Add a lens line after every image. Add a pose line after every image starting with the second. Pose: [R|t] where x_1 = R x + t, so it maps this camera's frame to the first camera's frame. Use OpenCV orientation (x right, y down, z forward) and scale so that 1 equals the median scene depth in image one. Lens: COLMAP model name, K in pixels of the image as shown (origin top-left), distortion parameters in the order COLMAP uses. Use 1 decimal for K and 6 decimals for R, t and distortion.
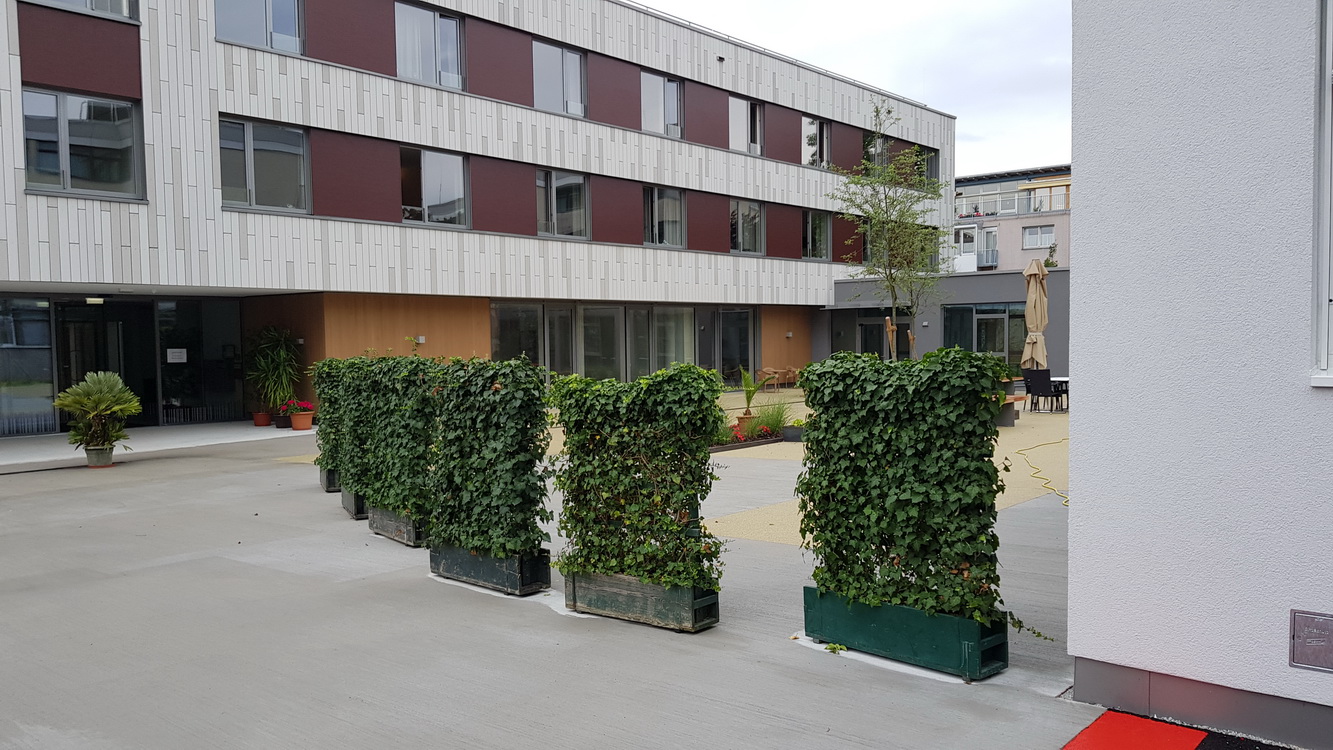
lens RADIAL K [[1039.9, 0, 666.5], [0, 1039.9, 375.0], [0, 0, 1]] dist [0.111407, -0.195131]
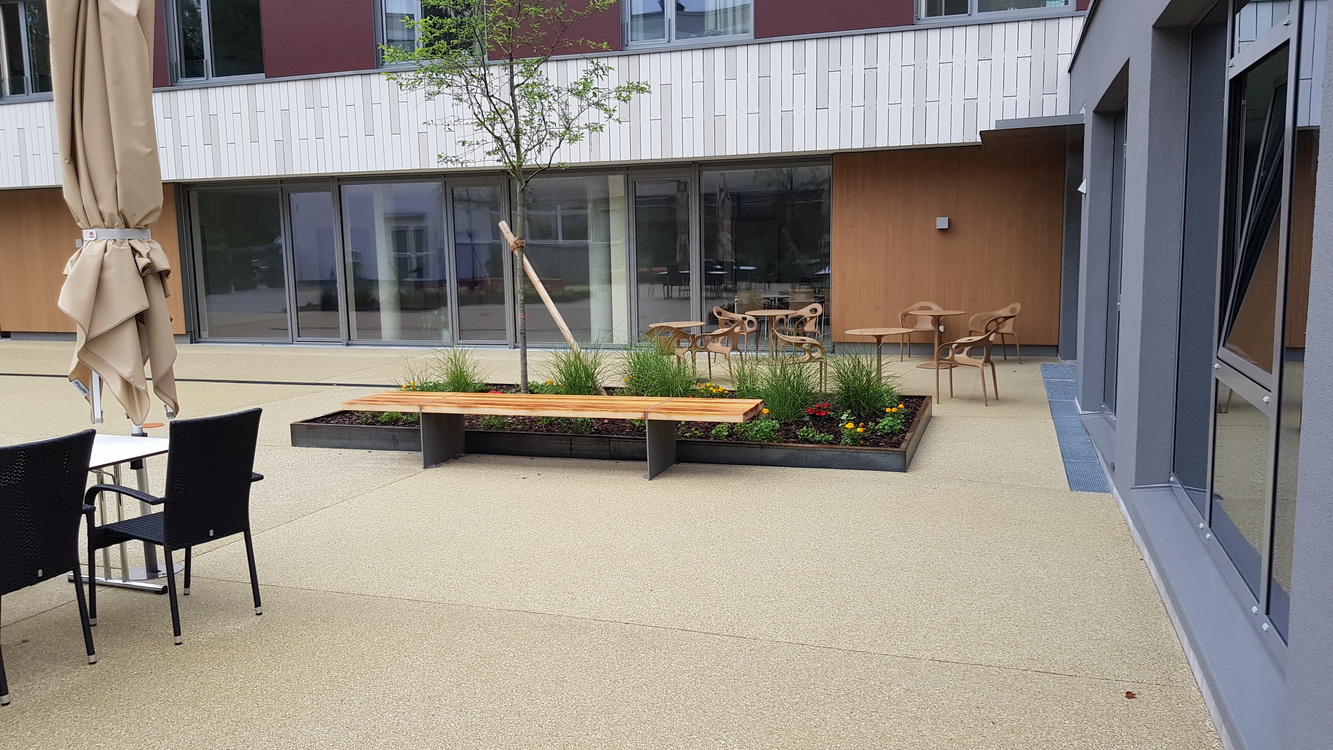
lens RADIAL K [[1039.9, 0, 666.5], [0, 1039.9, 375.0], [0, 0, 1]] dist [0.111407, -0.195131]
pose [[0.384971, 0.142834, -0.911809, 0.576060], [-0.012387, 0.988662, 0.149644, -0.053117], [0.922845, -0.046314, 0.382376, 0.956570]]
